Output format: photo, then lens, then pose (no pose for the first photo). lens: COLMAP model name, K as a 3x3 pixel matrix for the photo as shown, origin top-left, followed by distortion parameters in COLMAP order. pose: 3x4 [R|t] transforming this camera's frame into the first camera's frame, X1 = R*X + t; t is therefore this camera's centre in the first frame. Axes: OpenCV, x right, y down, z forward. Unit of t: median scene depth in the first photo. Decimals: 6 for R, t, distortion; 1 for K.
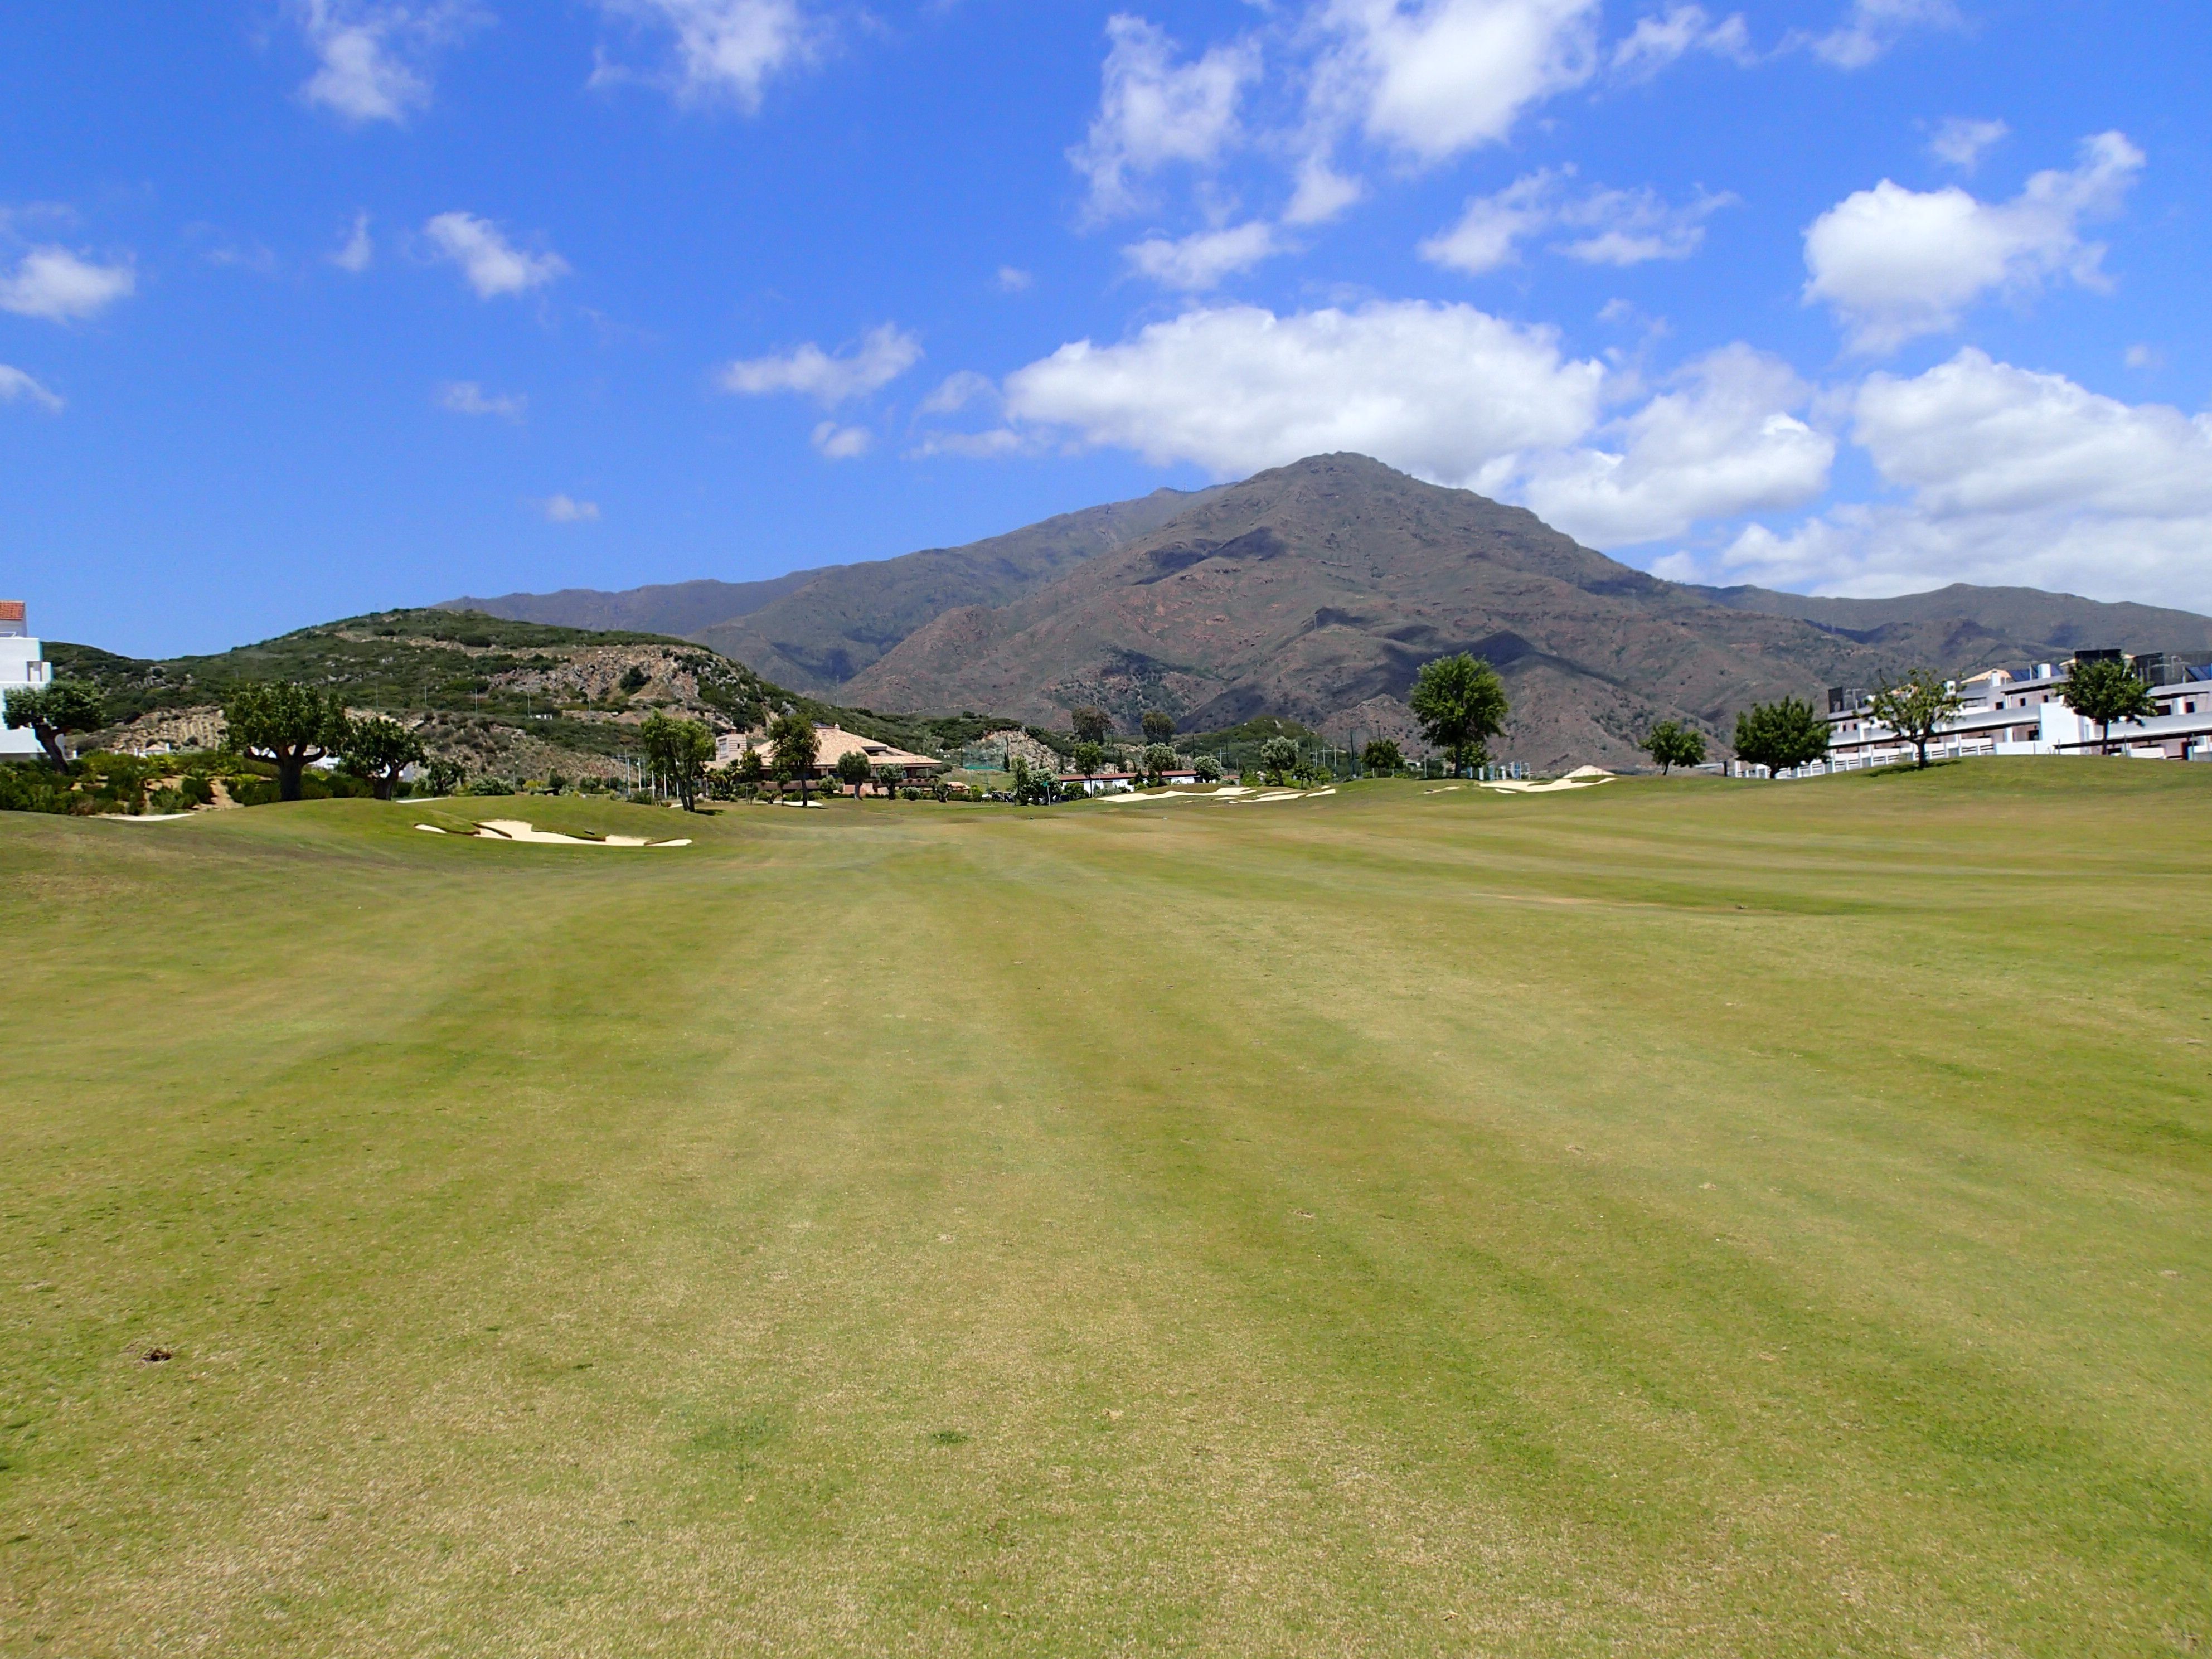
lens RADIAL K [[1649.5, 0, 1108.3], [0, 1649.5, 830.5], [0, 0, 1]] dist [0.012989, 0.001667]
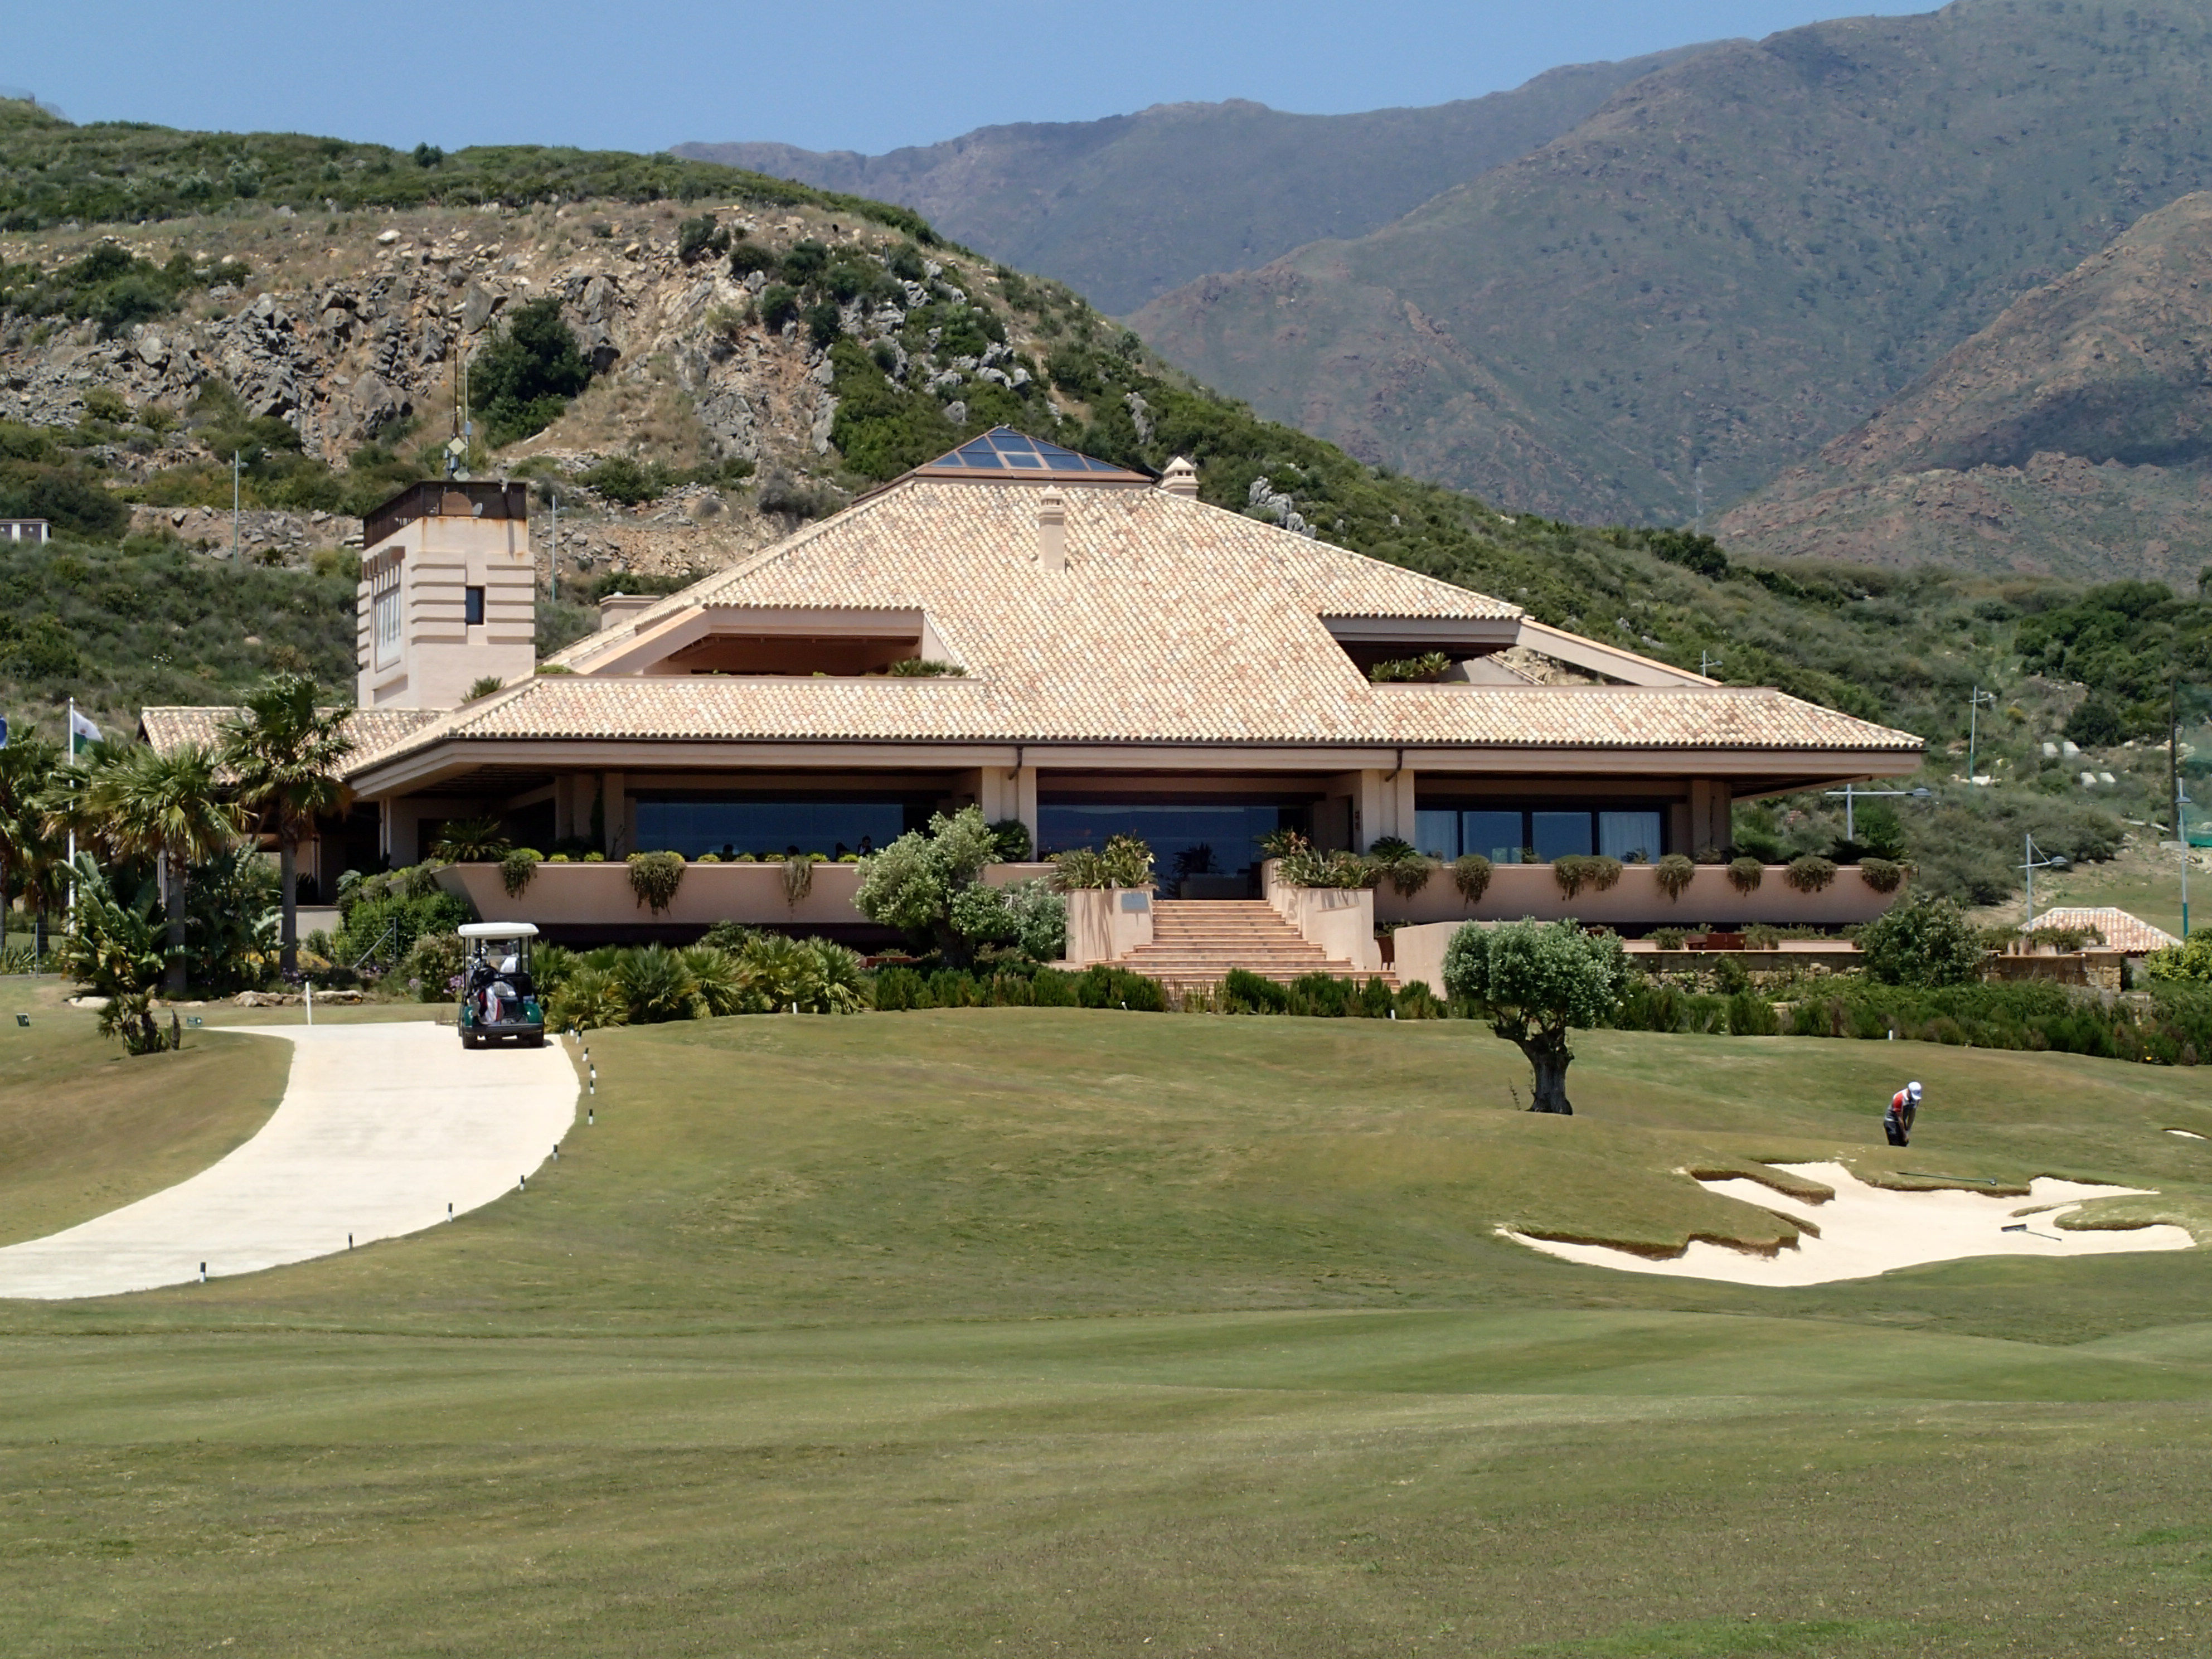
lens RADIAL K [[6625.5, 0, 1107.0], [0, 6625.5, 828.8], [0, 0, 1]] dist [-0.098722, 0.000000]
pose [[0.967401, 0.019881, -0.252468, -0.015513], [-0.030676, 0.998772, -0.038893, -0.006063], [0.251385, 0.045370, 0.966823, 0.232040]]
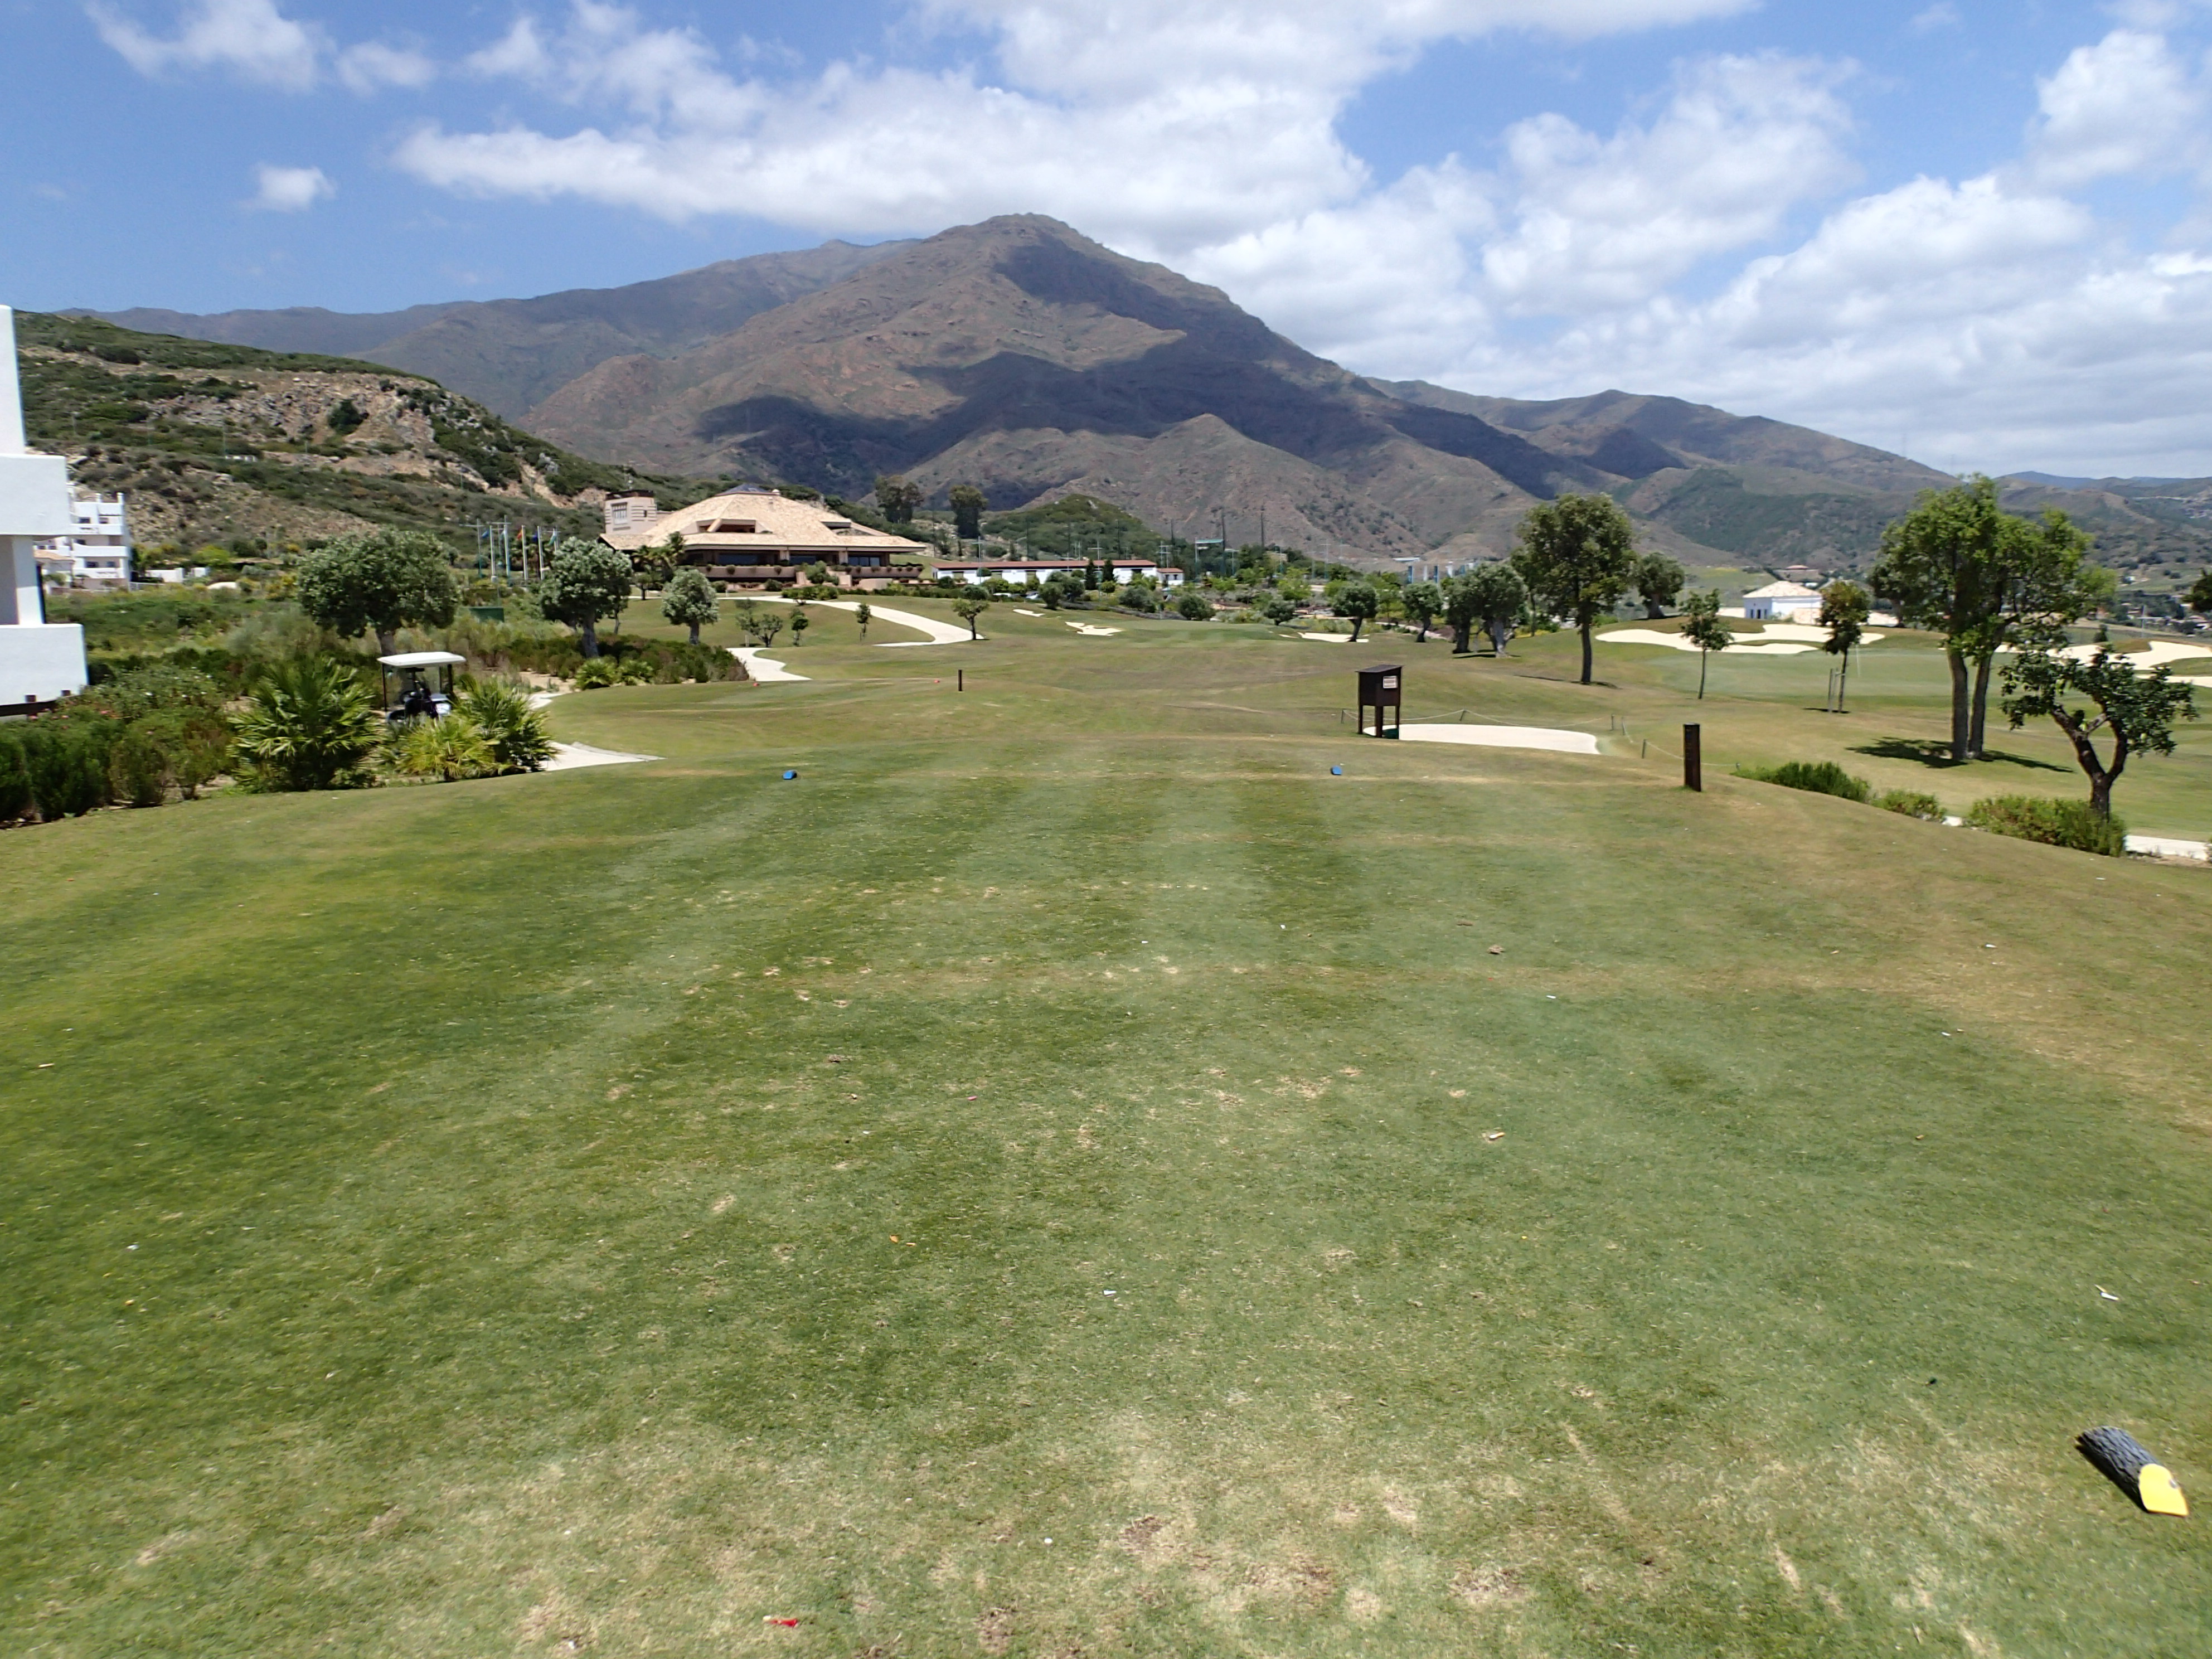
lens RADIAL K [[1649.5, 0, 1107.7], [0, 1649.5, 814.4], [0, 0, 1]] dist [0.012989, 0.001667]
pose [[0.978387, 0.002136, 0.206771, -0.085009], [-0.027822, 0.992214, 0.121395, -0.006511], [-0.204902, -0.124524, 0.970829, 0.107457]]
